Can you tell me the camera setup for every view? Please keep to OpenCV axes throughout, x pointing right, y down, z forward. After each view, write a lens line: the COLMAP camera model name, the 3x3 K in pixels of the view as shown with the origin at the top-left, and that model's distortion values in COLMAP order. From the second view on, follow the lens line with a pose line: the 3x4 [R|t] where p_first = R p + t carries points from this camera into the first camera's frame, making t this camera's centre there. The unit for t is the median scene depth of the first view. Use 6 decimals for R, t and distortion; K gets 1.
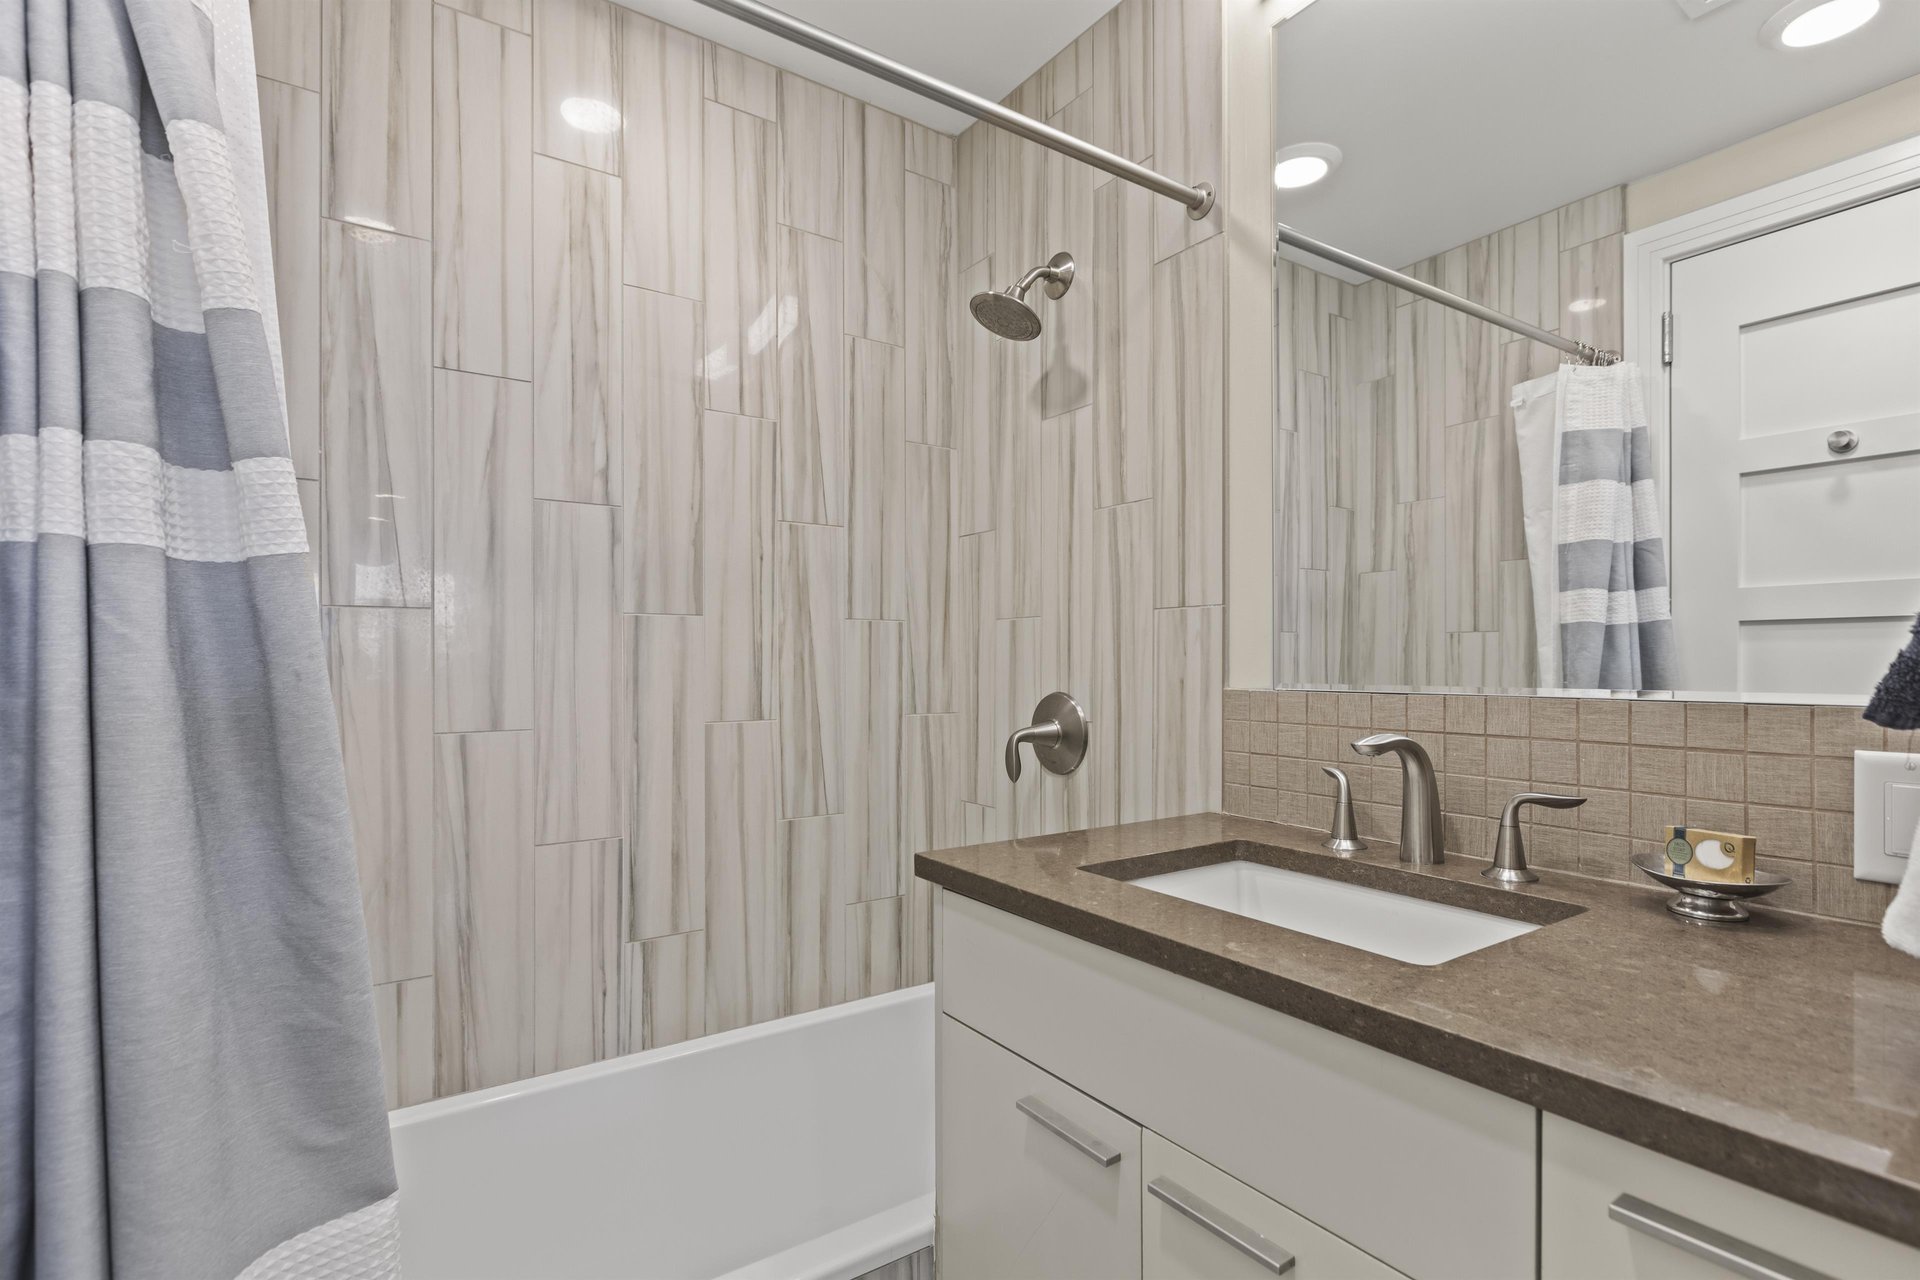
lens RADIAL K [[811.2, 0, 960.4], [0, 811.2, 656.9], [0, 0, 1]] dist [0.045645, -0.000240]
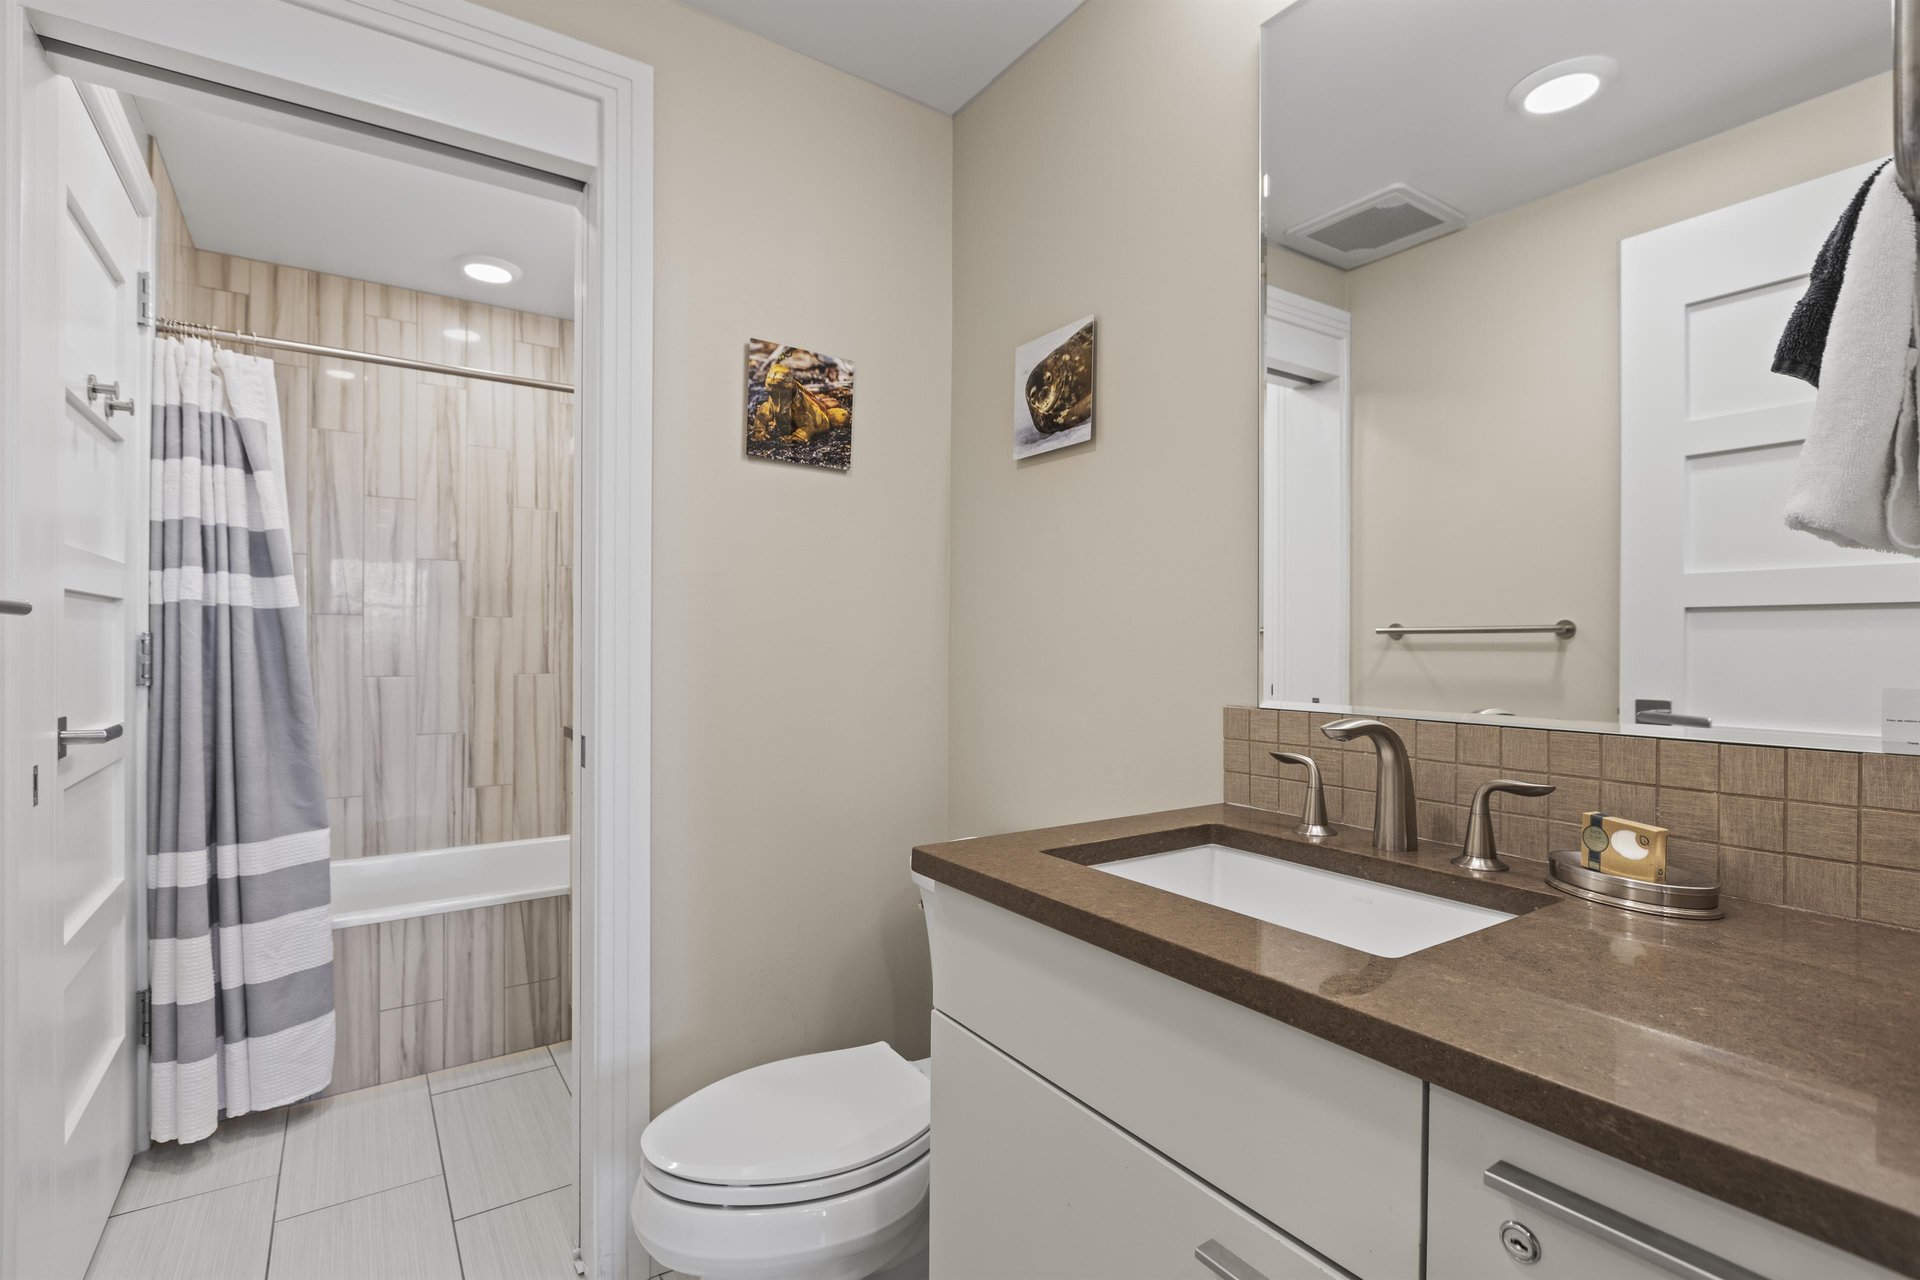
lens RADIAL K [[915.4, 0, 960.0], [0, 915.4, 640.0], [0, 0, 1]] dist [0.051735, 0.089421]
pose [[0.997759, 0.005471, -0.066681, 0.876525], [-0.005263, 0.999981, 0.003297, -0.011169], [0.066698, -0.002939, 0.997769, -1.095841]]
